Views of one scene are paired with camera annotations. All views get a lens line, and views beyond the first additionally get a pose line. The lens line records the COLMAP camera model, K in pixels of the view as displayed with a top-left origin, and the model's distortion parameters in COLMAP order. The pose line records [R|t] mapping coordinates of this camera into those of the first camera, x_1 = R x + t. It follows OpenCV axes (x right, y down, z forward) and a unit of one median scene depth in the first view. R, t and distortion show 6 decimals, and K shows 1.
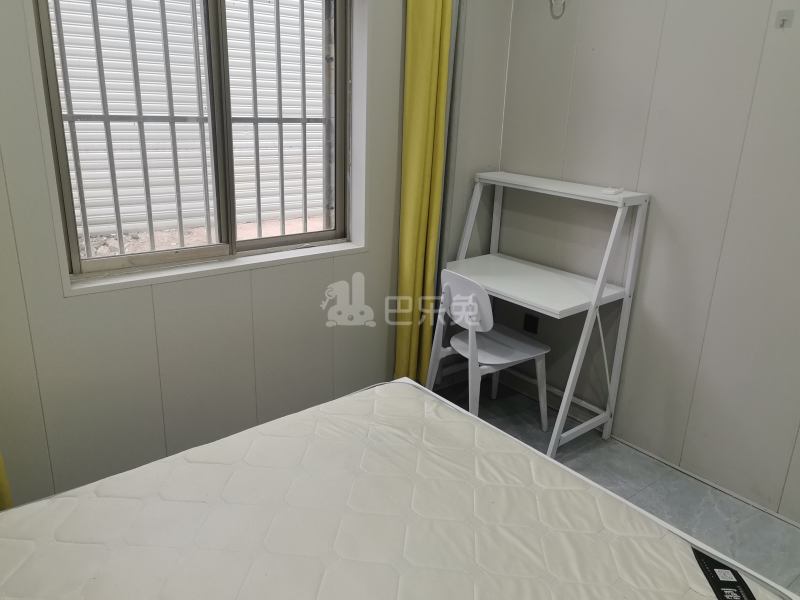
lens RADIAL K [[627.7, 0, 400.0], [0, 627.7, 300.0], [0, 0, 1]] dist [0.009128, 0.003443]
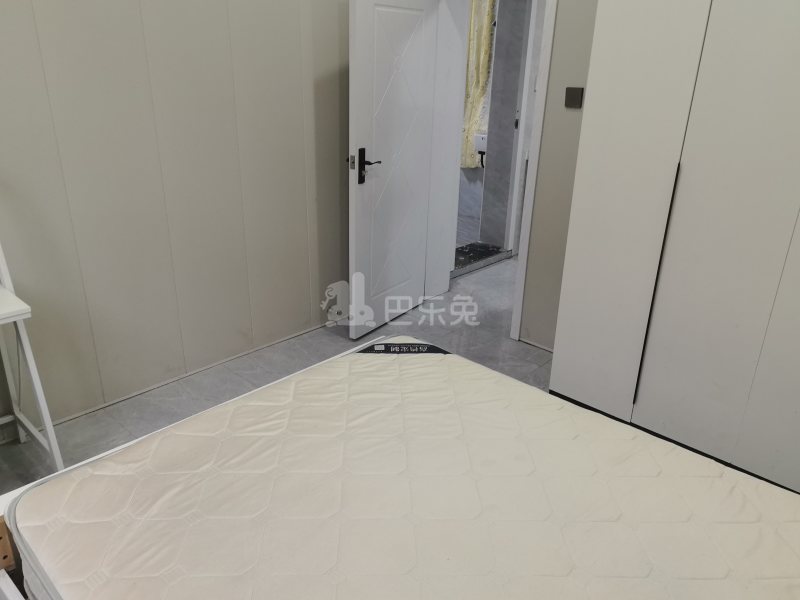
lens RADIAL K [[627.7, 0, 400.0], [0, 627.7, 300.0], [0, 0, 1]] dist [0.009128, 0.003443]
pose [[-0.138574, -0.405986, 0.903312, -0.725100], [0.278229, 0.859418, 0.428940, -0.281631], [-0.950466, 0.310768, -0.006136, 0.726618]]
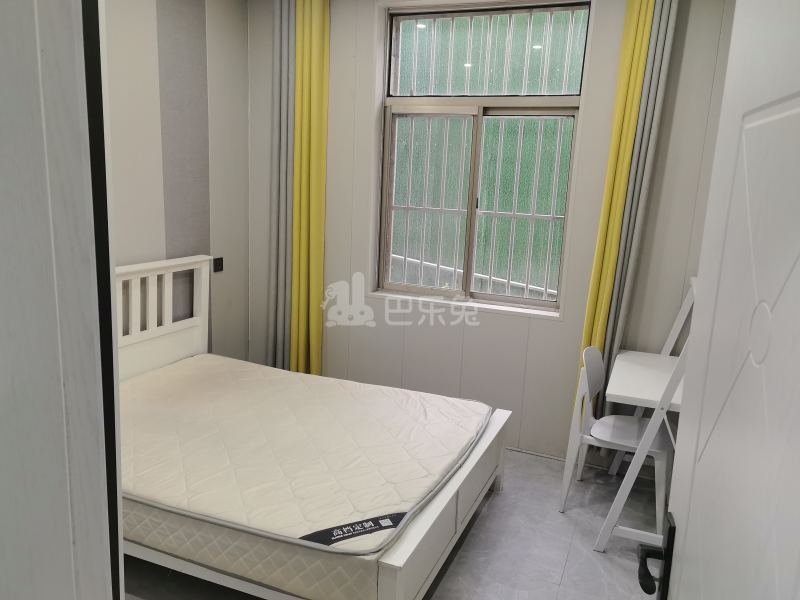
lens RADIAL K [[627.7, 0, 400.0], [0, 627.7, 300.0], [0, 0, 1]] dist [0.009128, 0.003443]
pose [[0.469186, 0.157176, -0.868999, 1.328328], [-0.298994, 0.954190, 0.011153, -0.053178], [0.830943, 0.254593, 0.494687, 0.155359]]
